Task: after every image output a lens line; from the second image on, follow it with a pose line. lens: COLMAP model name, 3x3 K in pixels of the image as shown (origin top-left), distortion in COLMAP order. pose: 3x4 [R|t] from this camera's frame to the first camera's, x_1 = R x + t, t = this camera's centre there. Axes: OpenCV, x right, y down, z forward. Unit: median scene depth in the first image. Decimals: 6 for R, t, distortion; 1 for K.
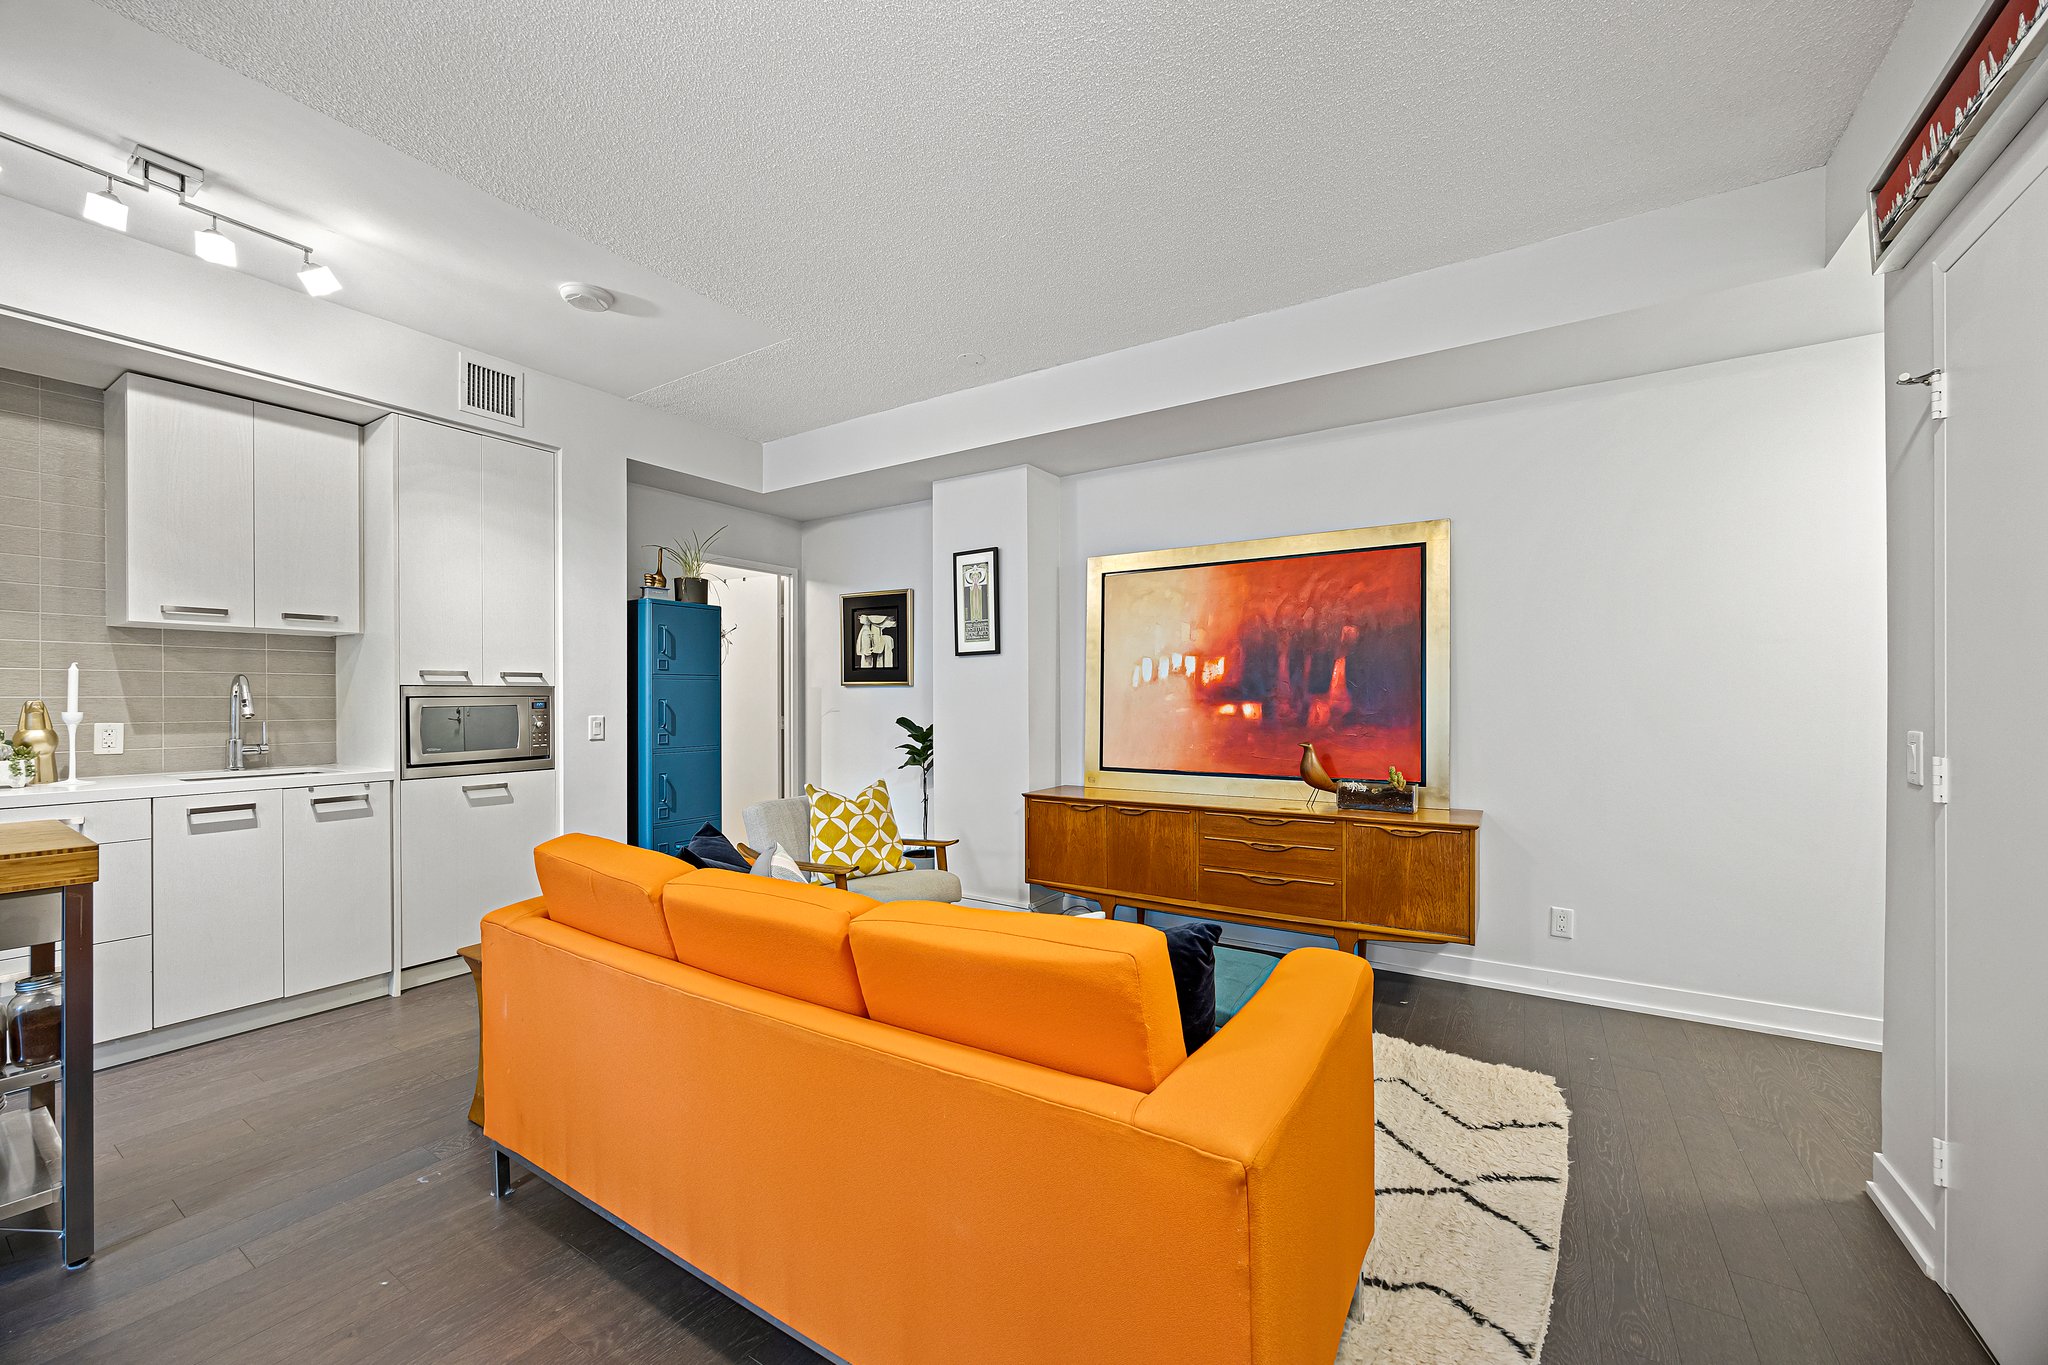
lens RADIAL K [[782.4, 0, 1030.5], [0, 782.4, 697.5], [0, 0, 1]] dist [-0.009406, 0.003823]
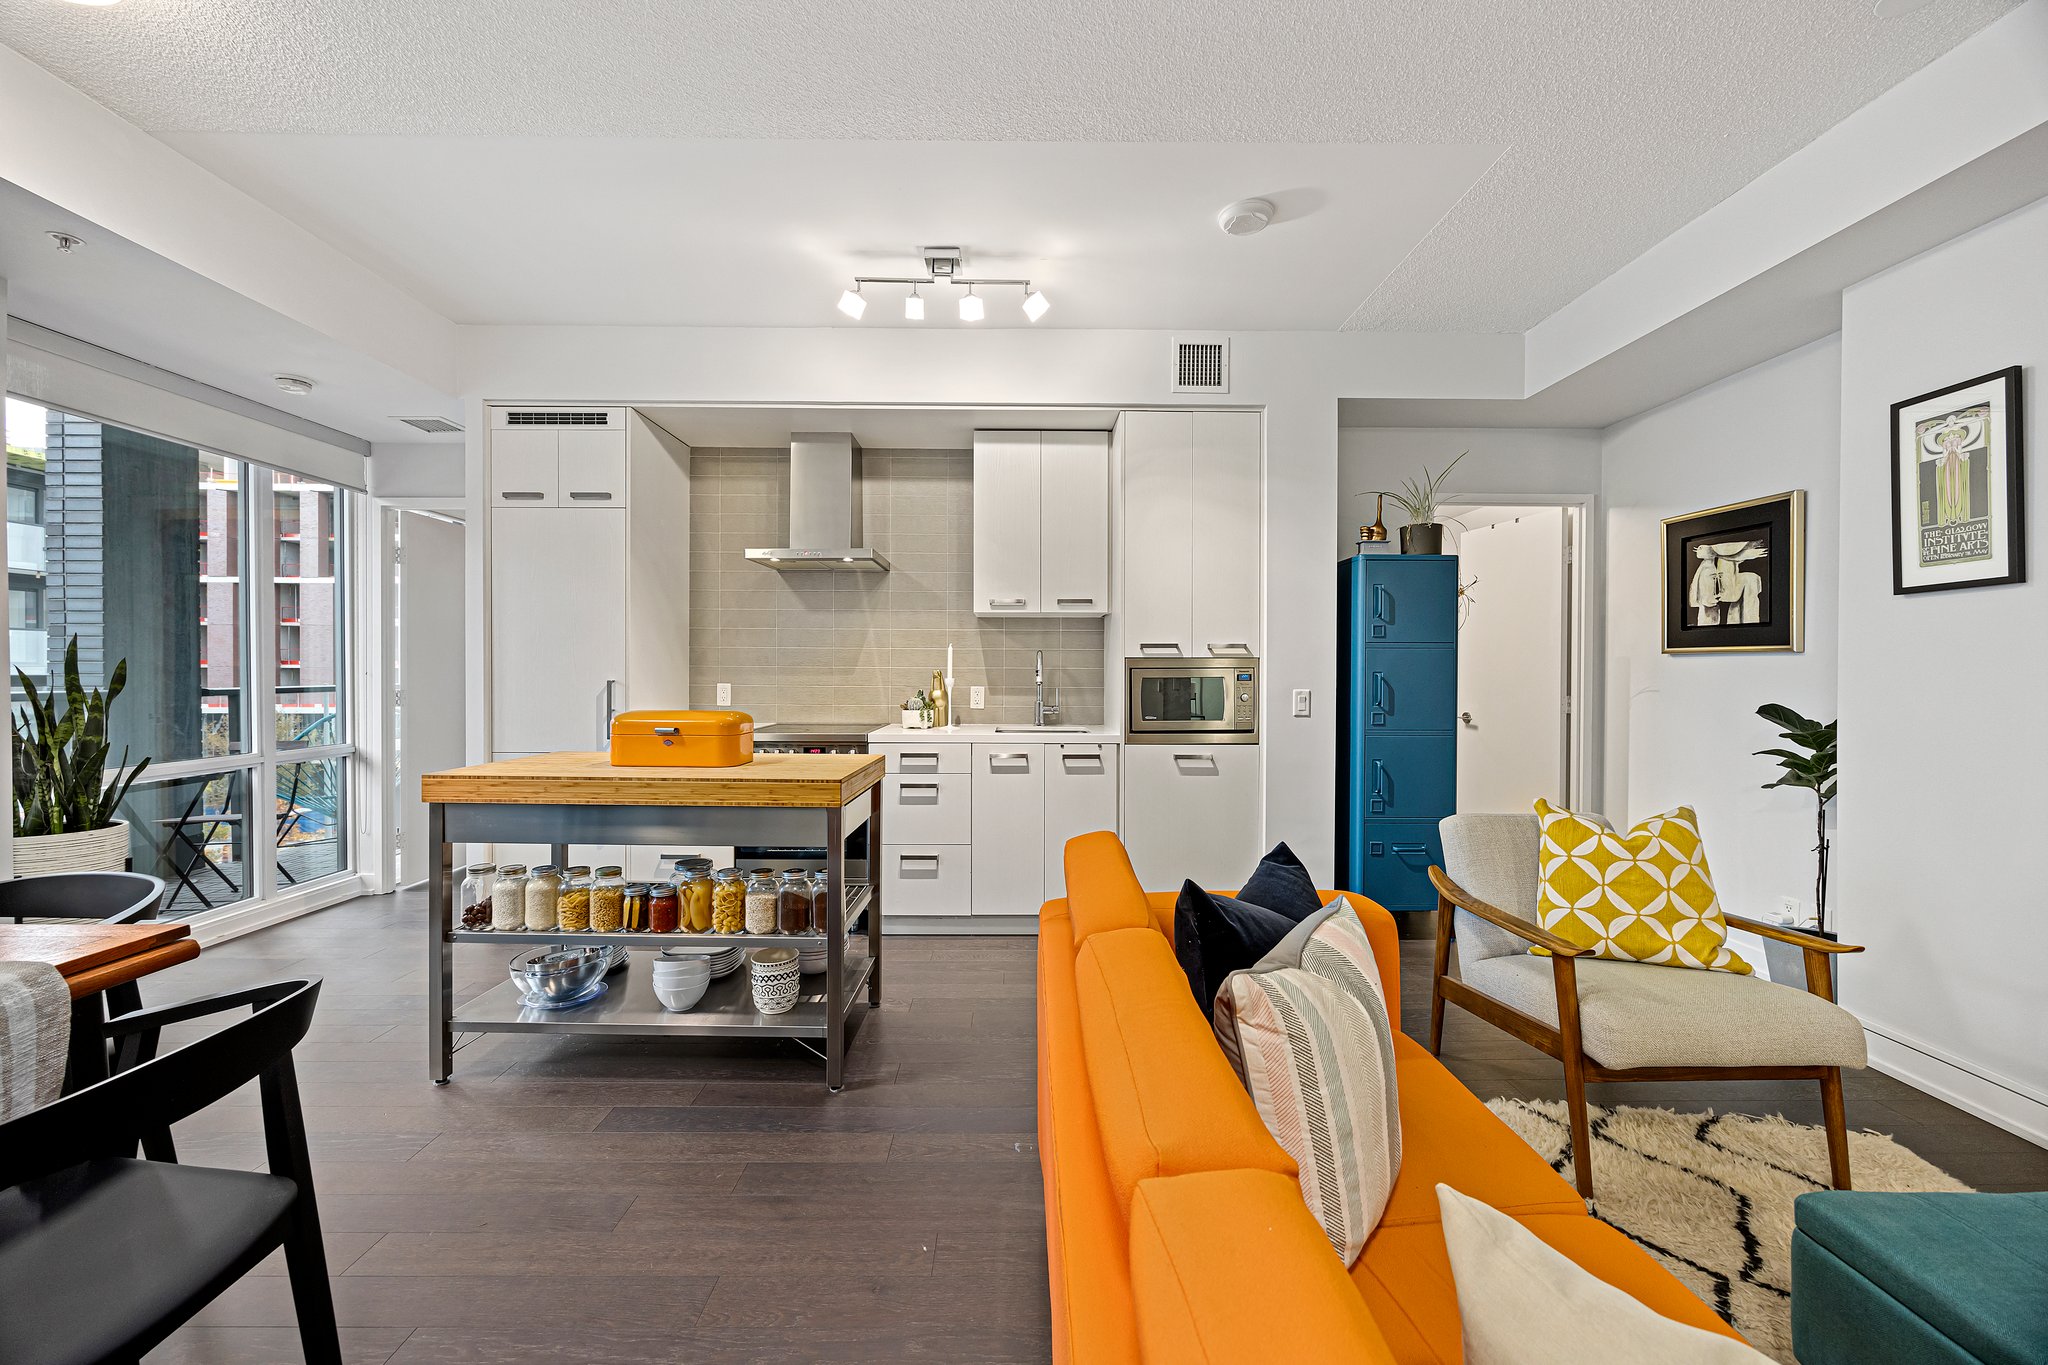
lens RADIAL K [[782.4, 0, 1020.0], [0, 782.4, 678.6], [0, 0, 1]] dist [-0.009406, 0.003823]
pose [[0.542122, 0.012391, -0.840208, 0.033937], [-0.004353, 0.999919, 0.011938, 0.000874], [0.840288, -0.002814, 0.542132, 0.238145]]
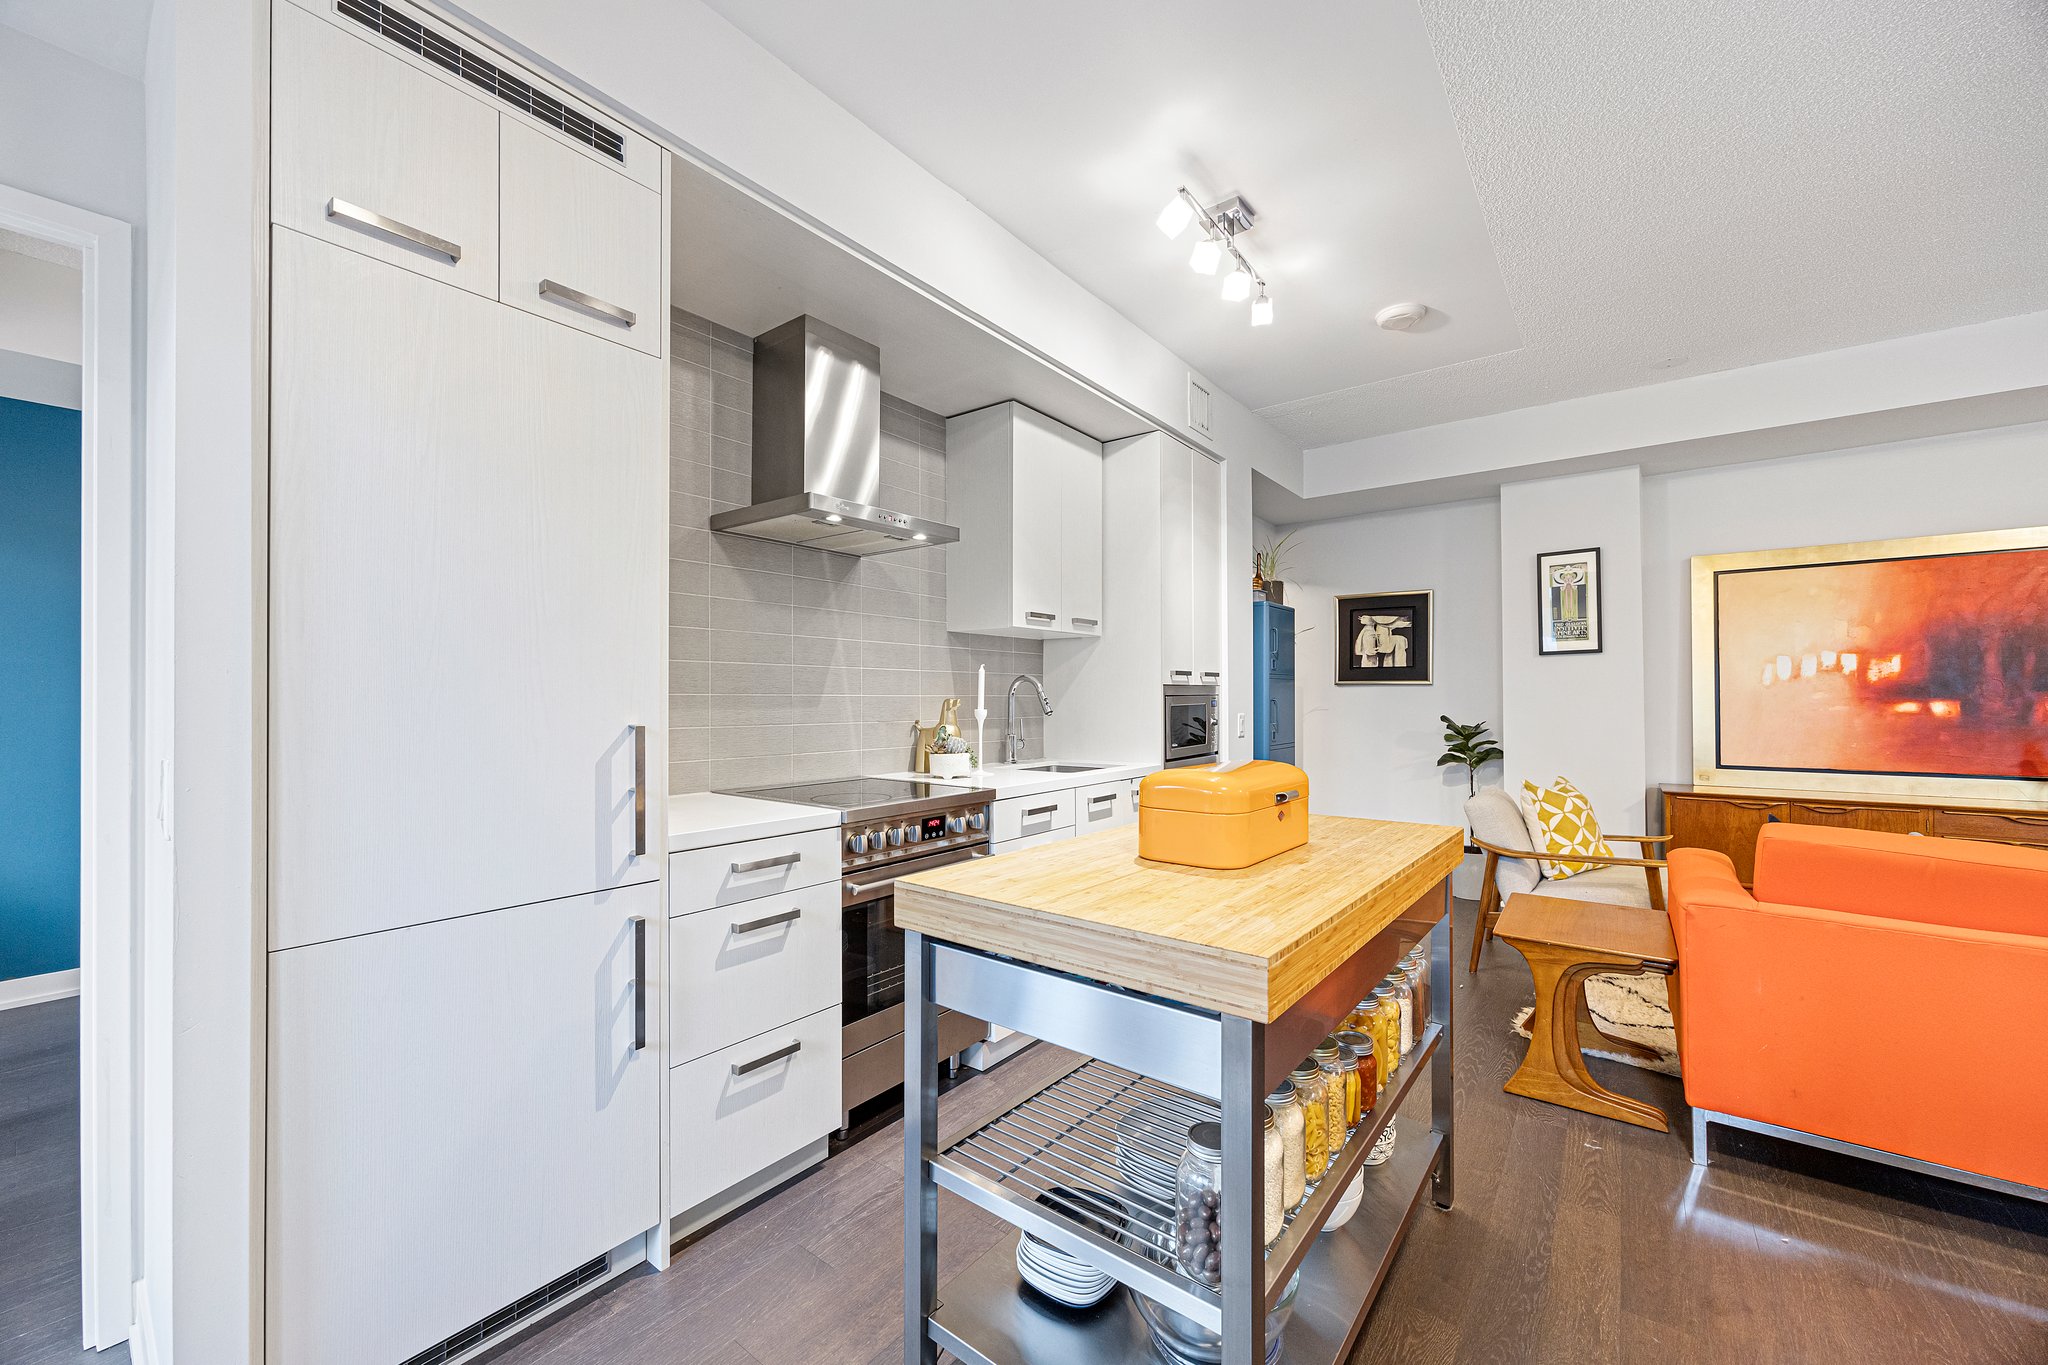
lens RADIAL K [[782.4, 0, 1051.9], [0, 782.4, 693.2], [0, 0, 1]] dist [-0.009406, 0.003823]
pose [[0.996238, -0.001820, -0.086646, -0.748730], [0.001313, 0.999982, -0.005905, 0.001734], [0.086655, 0.005769, 0.996222, -0.069762]]
